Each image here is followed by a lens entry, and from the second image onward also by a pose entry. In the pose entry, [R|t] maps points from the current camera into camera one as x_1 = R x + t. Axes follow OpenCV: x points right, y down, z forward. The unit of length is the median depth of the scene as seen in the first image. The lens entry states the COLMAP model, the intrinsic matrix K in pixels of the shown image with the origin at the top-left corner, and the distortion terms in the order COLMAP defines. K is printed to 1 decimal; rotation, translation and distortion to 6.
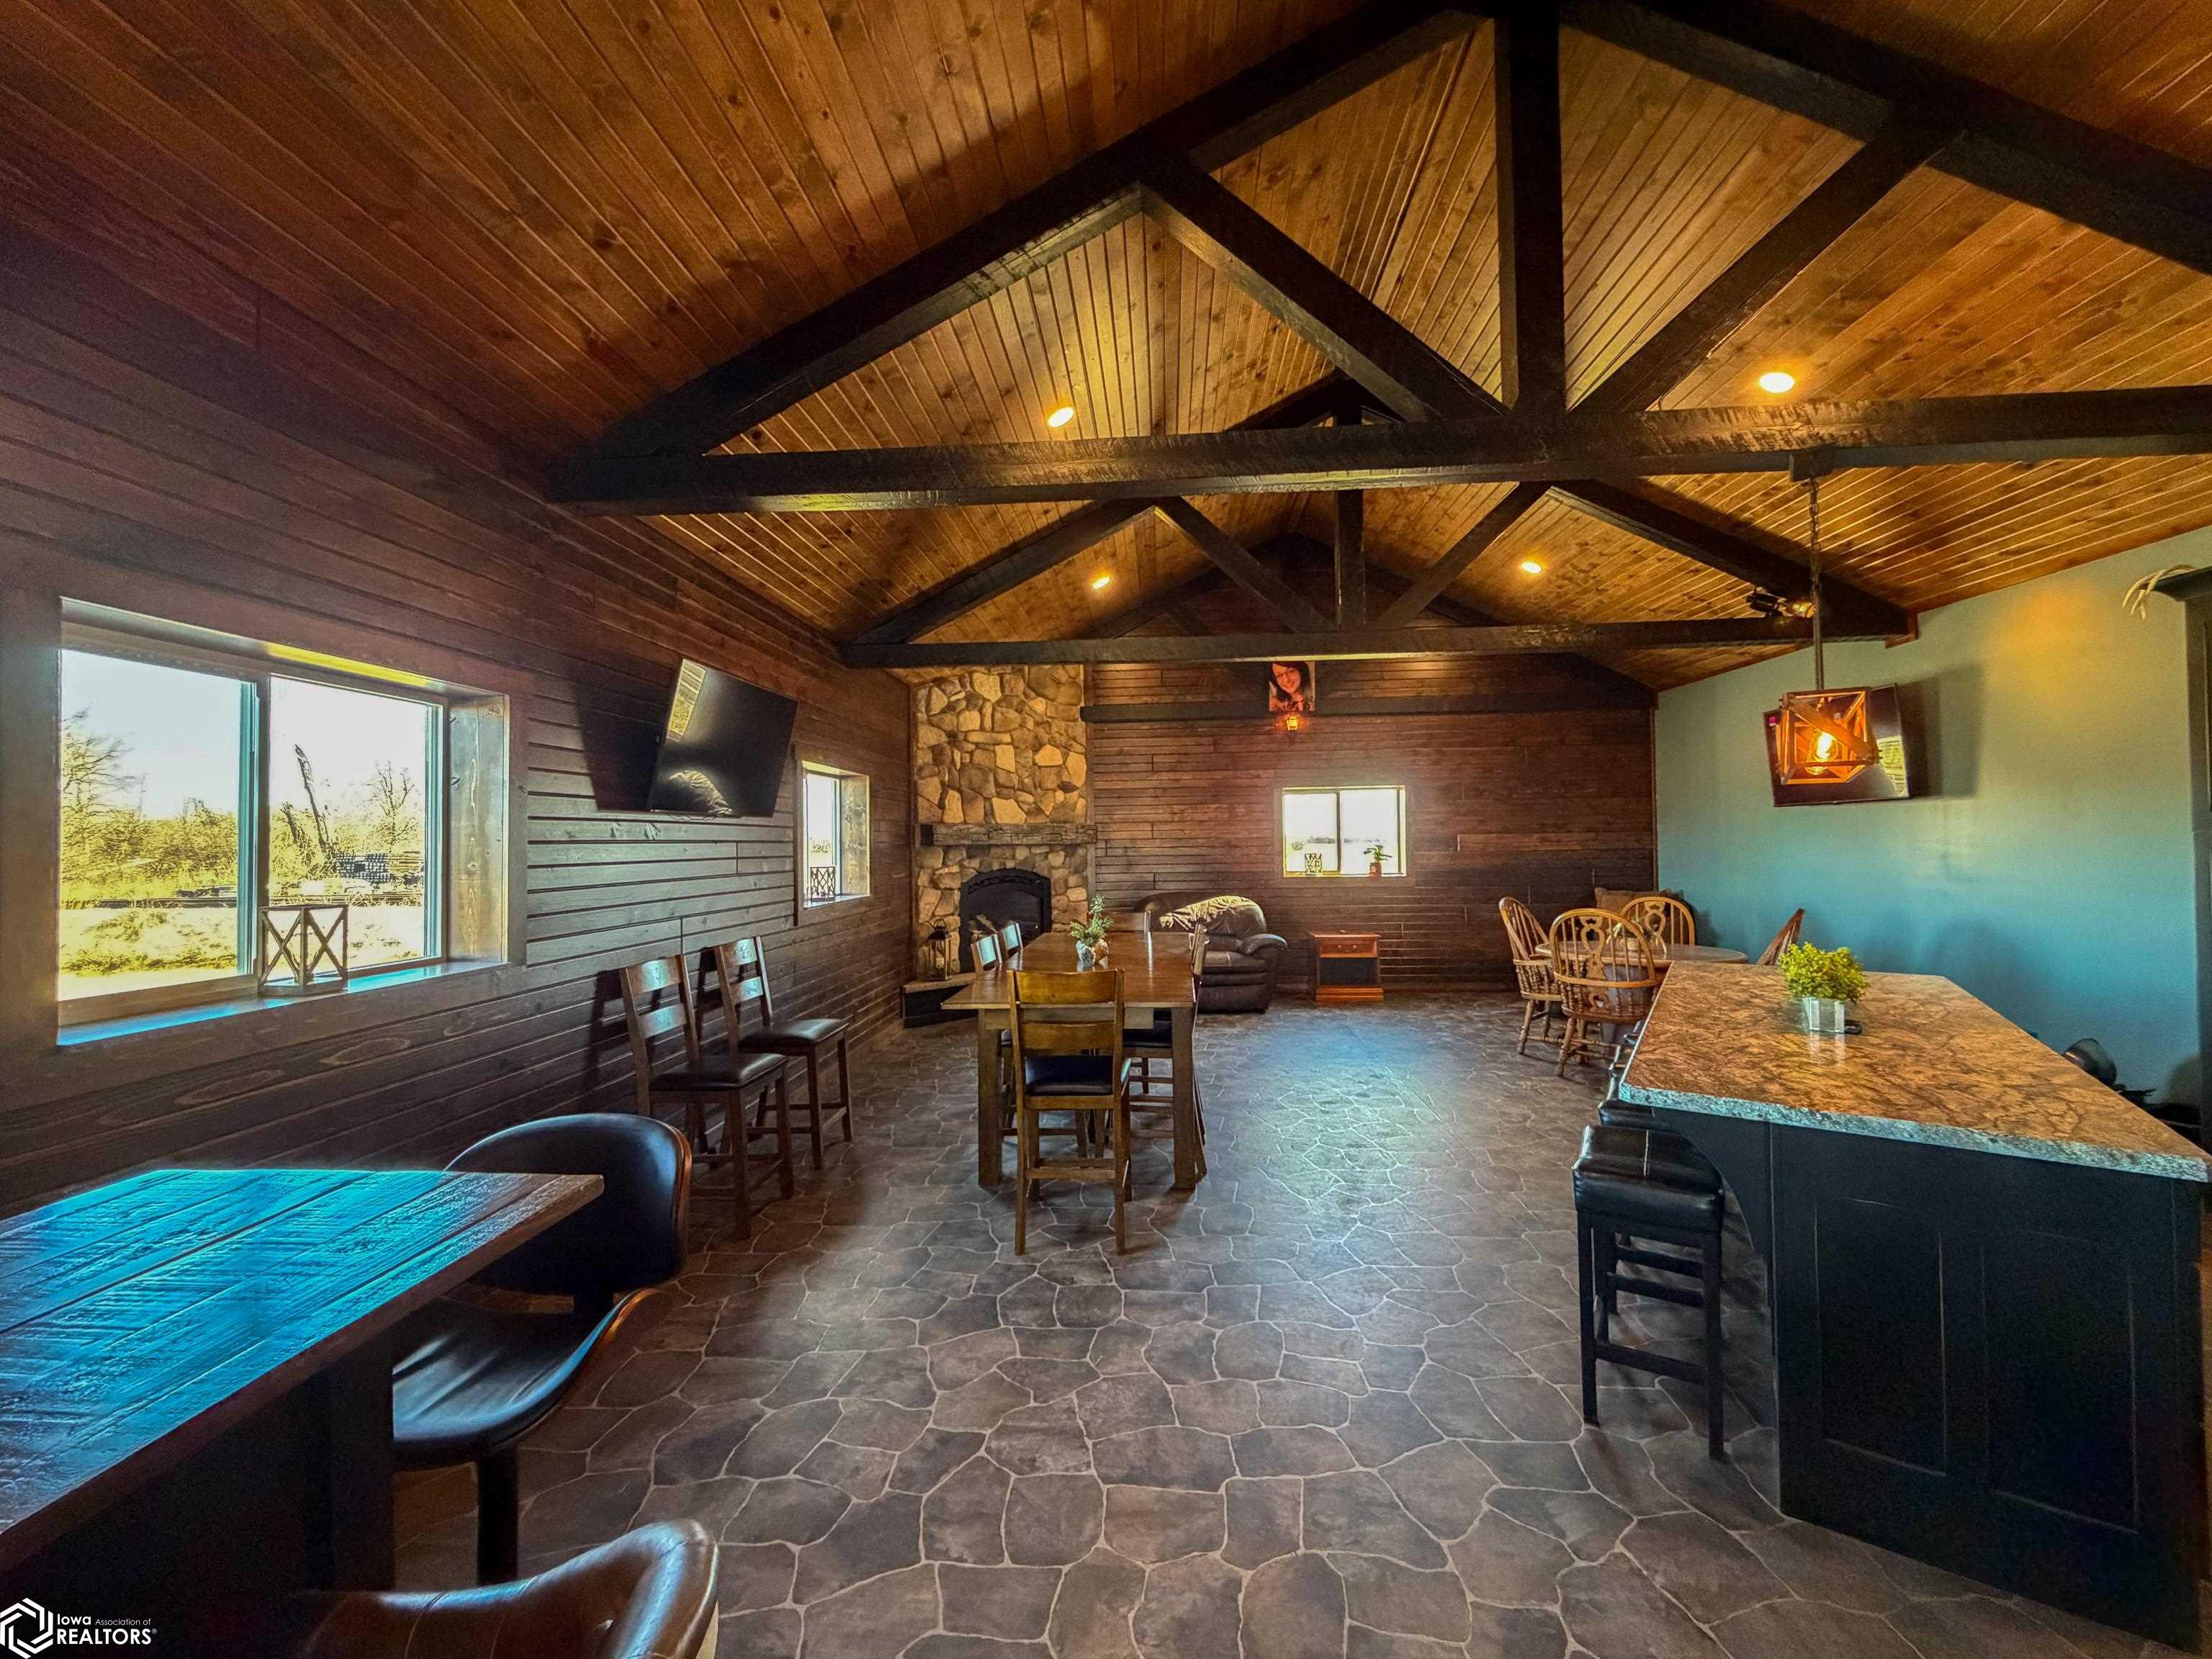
lens RADIAL K [[881.4, 0, 1104.5], [0, 881.4, 826.5], [0, 0, 1]] dist [0.000607, 0.000222]
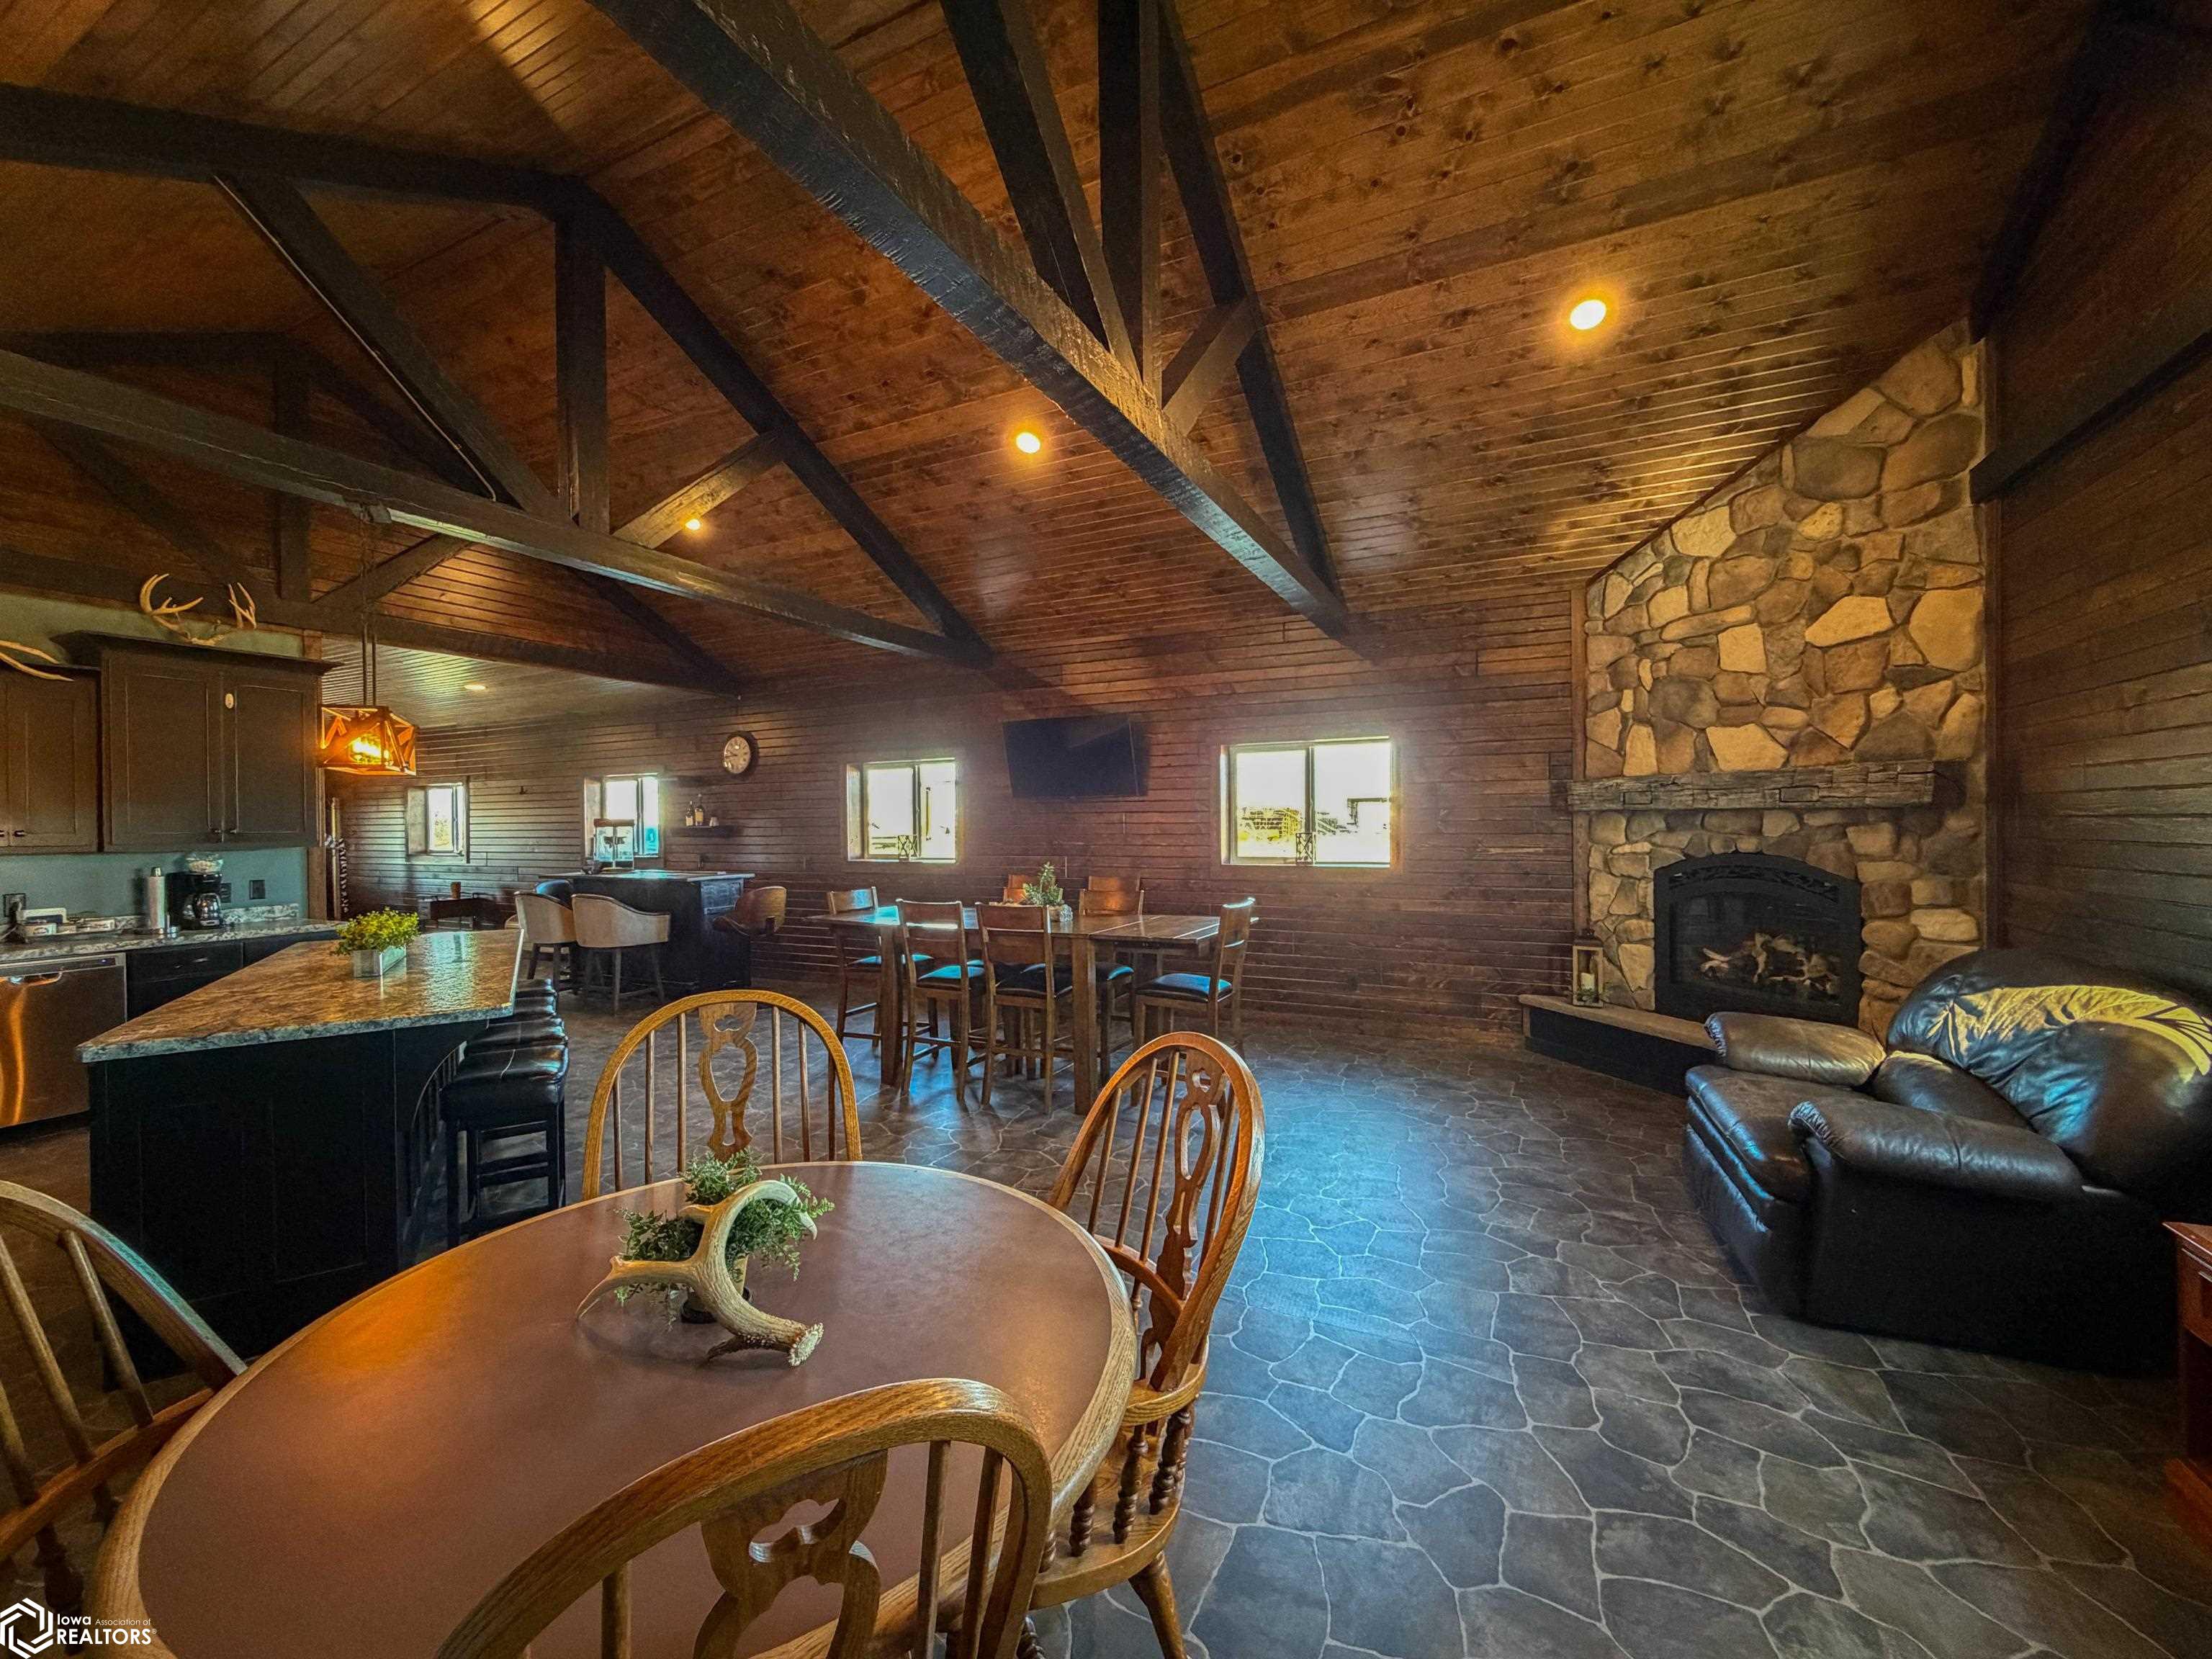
lens RADIAL K [[881.4, 0, 1119.8], [0, 881.4, 826.0], [0, 0, 1]] dist [0.000607, 0.000222]
pose [[-0.370571, 0.022632, -0.928528, 0.525531], [0.031145, 0.999444, 0.011930, 0.012295], [0.928282, -0.024498, -0.371070, 0.819889]]
